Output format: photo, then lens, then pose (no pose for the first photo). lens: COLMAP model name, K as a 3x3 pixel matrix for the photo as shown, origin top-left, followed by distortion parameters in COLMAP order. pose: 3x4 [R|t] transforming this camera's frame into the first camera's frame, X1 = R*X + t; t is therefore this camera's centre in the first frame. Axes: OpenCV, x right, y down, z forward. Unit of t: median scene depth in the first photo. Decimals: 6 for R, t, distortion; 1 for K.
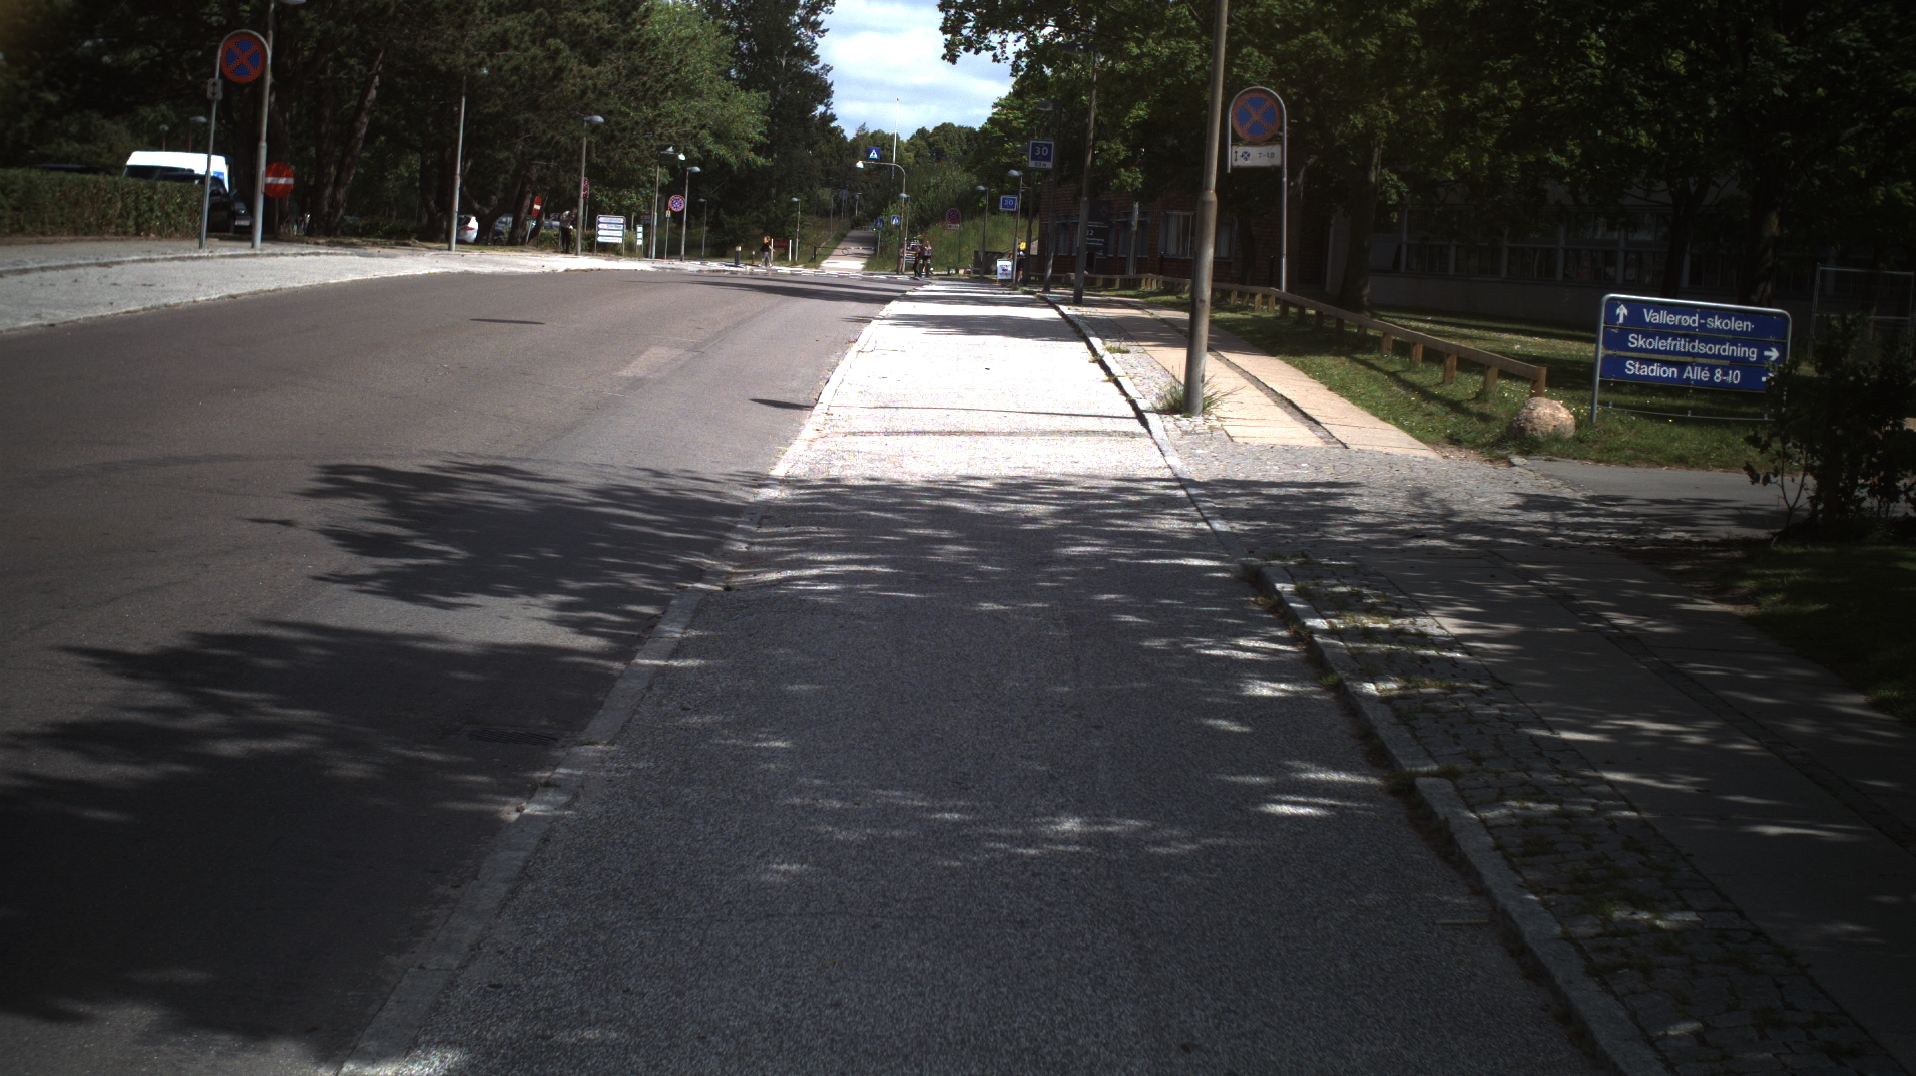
lens RADIAL K [[3324.5, 0, 958.0], [0, 3324.5, 538.0], [0, 0, 1]] dist [-0.321392, 0.659147]
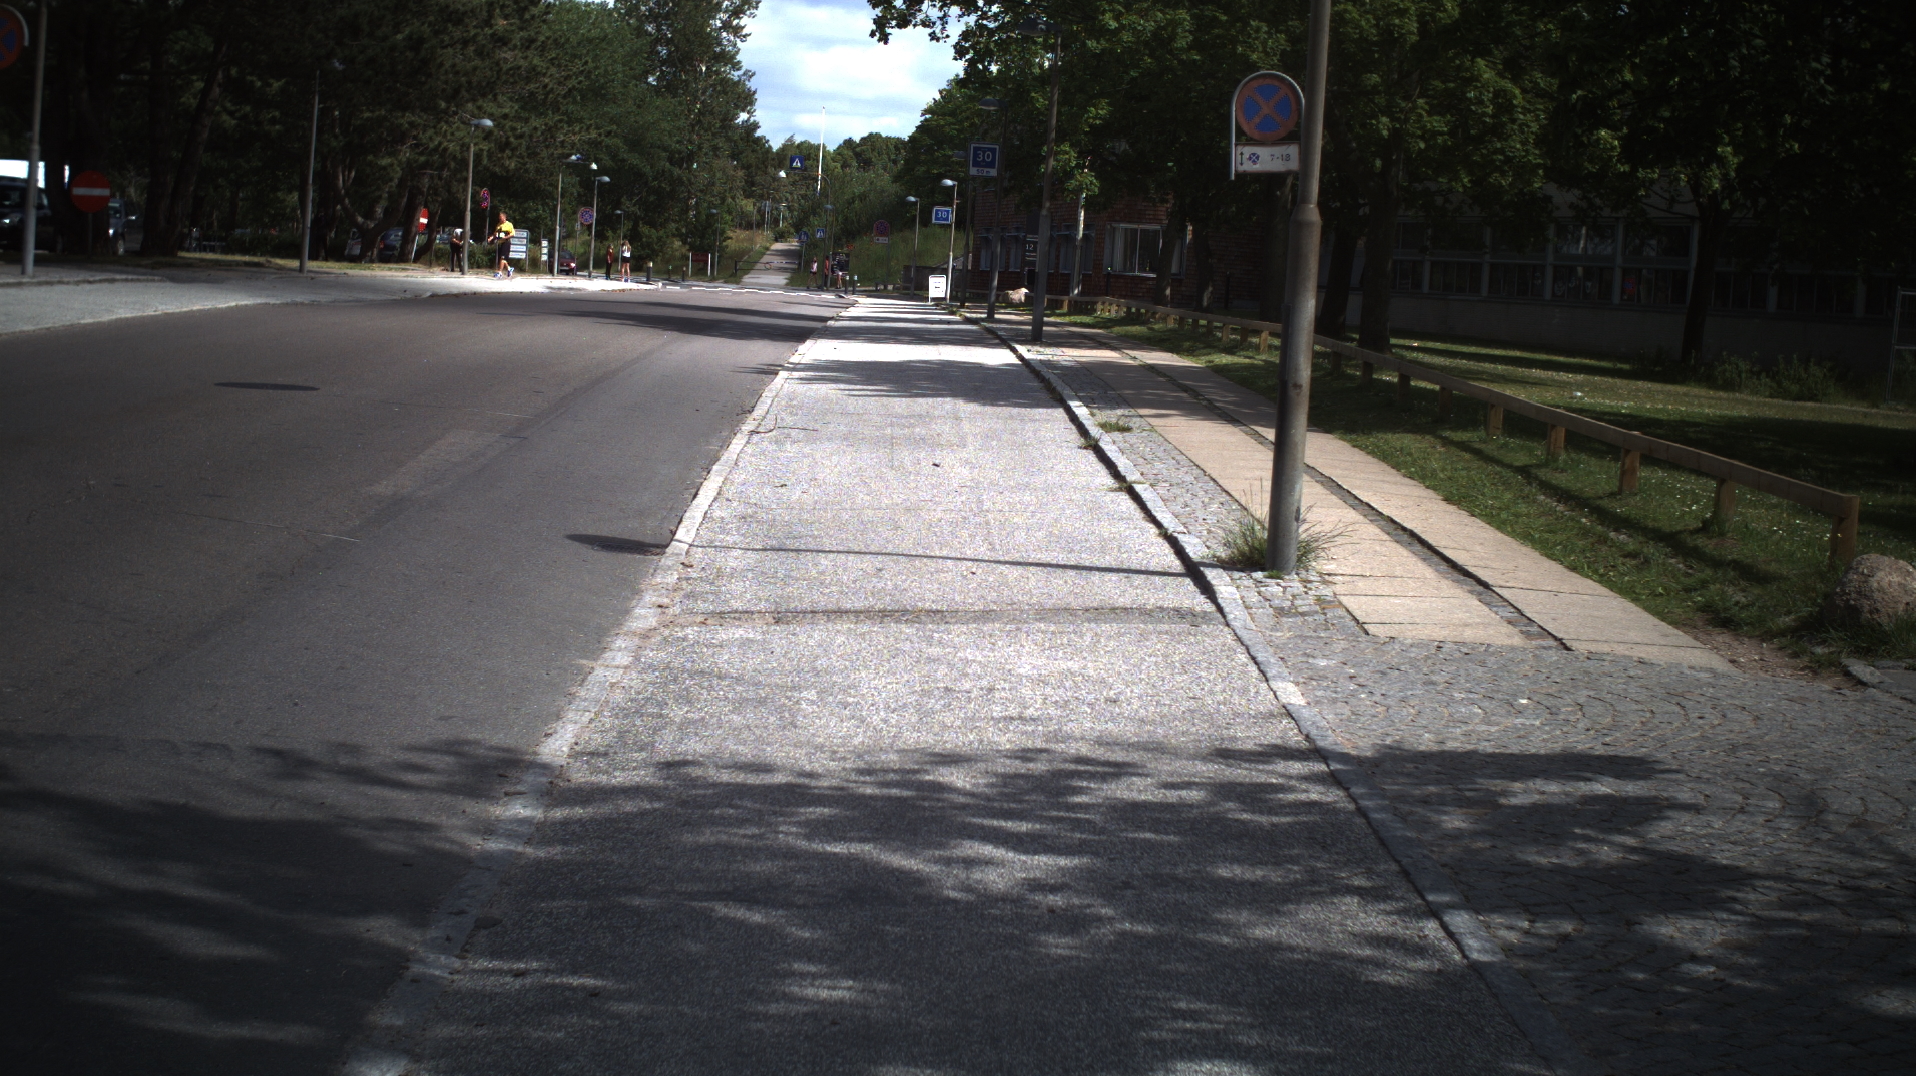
lens RADIAL K [[3324.5, 0, 958.0], [0, 3324.5, 538.0], [0, 0, 1]] dist [-0.321392, 0.659147]
pose [[0.999762, -0.002405, 0.021672, -0.000858], [0.002475, 0.999992, -0.003209, -0.019331], [-0.021664, 0.003262, 0.999760, 0.182143]]
